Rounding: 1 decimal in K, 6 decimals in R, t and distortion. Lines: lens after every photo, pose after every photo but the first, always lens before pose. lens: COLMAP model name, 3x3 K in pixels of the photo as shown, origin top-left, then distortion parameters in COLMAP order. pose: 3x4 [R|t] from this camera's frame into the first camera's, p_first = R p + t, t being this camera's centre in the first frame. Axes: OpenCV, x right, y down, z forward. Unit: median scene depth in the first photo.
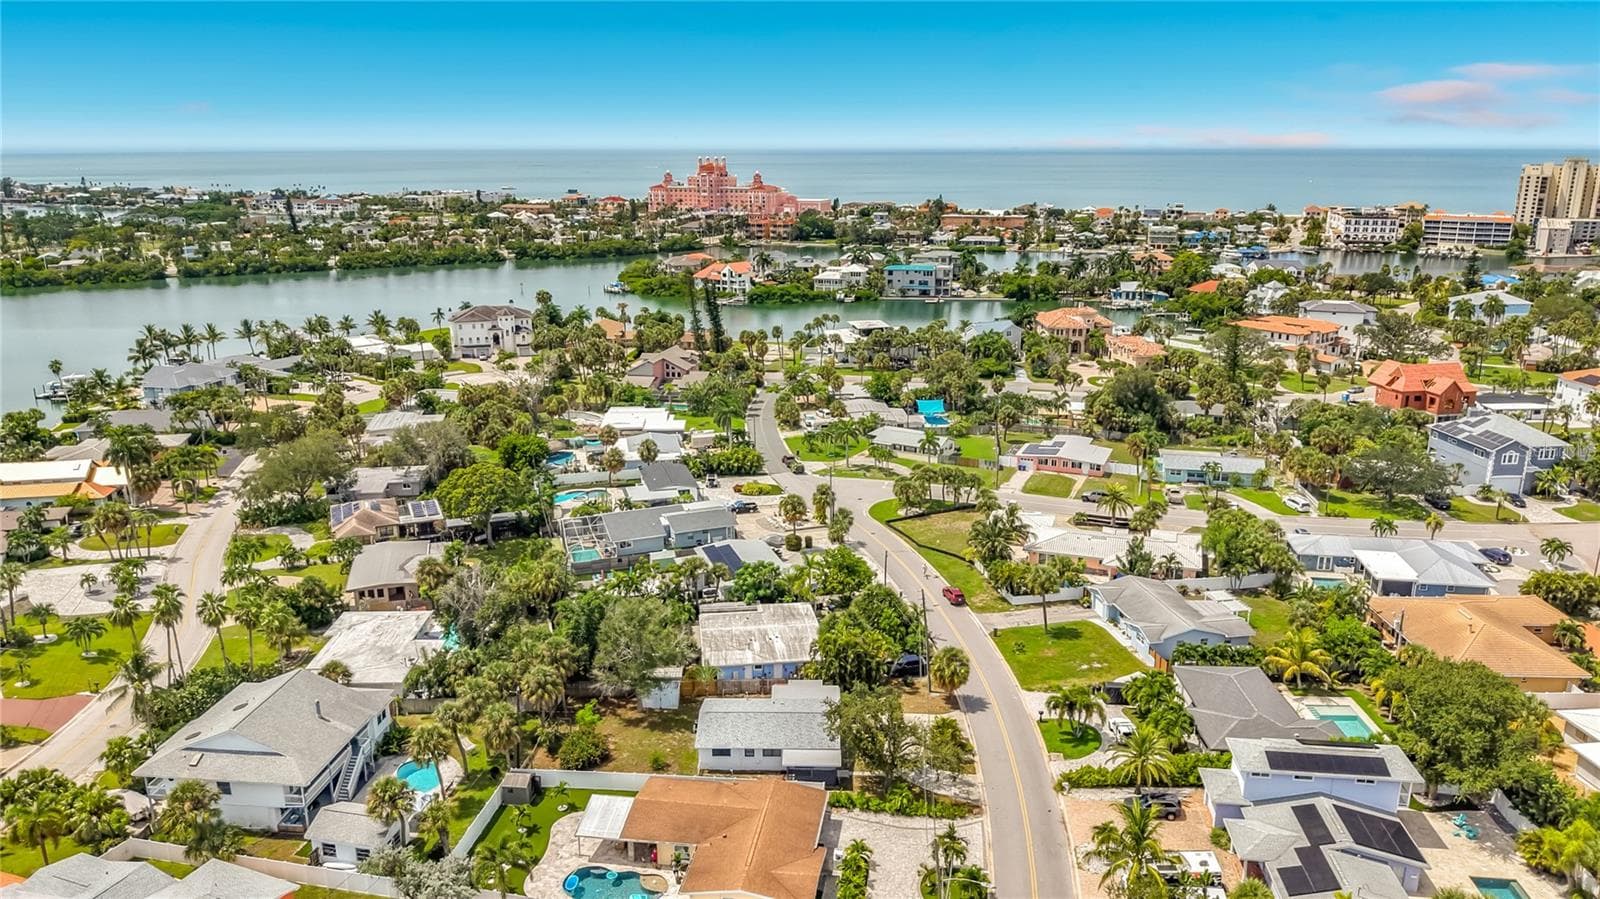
lens RADIAL K [[1091.6, 0, 806.5], [0, 1091.6, 453.7], [0, 0, 1]] dist [0.015394, -0.029952]
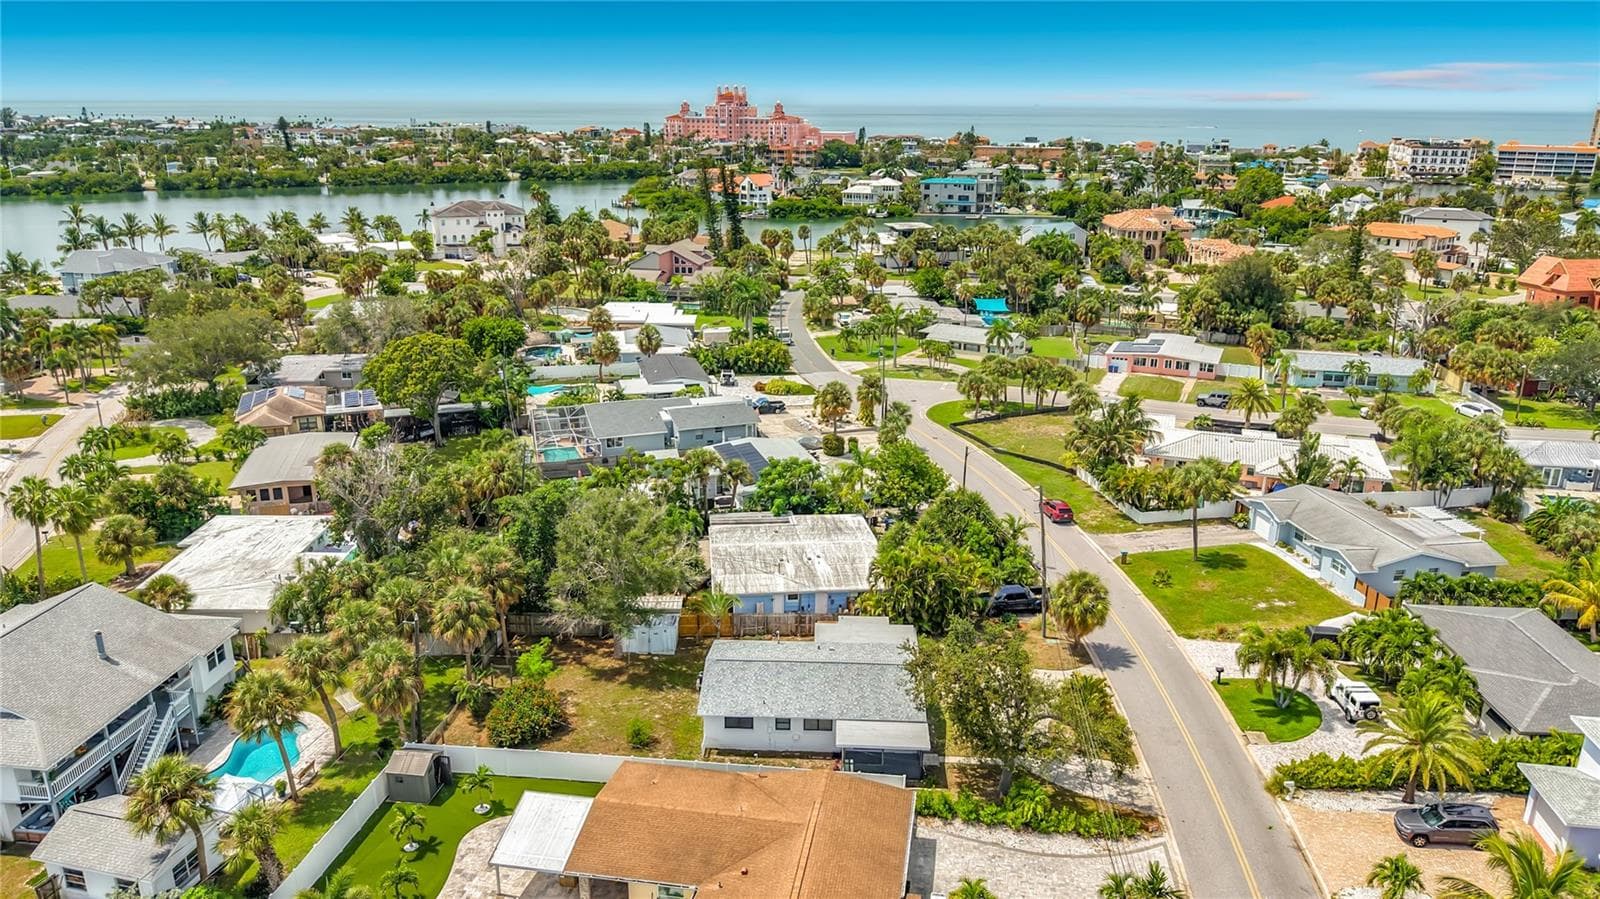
lens RADIAL K [[1091.6, 0, 804.3], [0, 1091.6, 444.6], [0, 0, 1]] dist [0.015394, -0.029952]
pose [[0.999778, 0.013741, -0.015969, -0.019829], [-0.013236, 0.999423, 0.031287, 0.056182], [0.016389, -0.031069, 0.999383, 0.228866]]
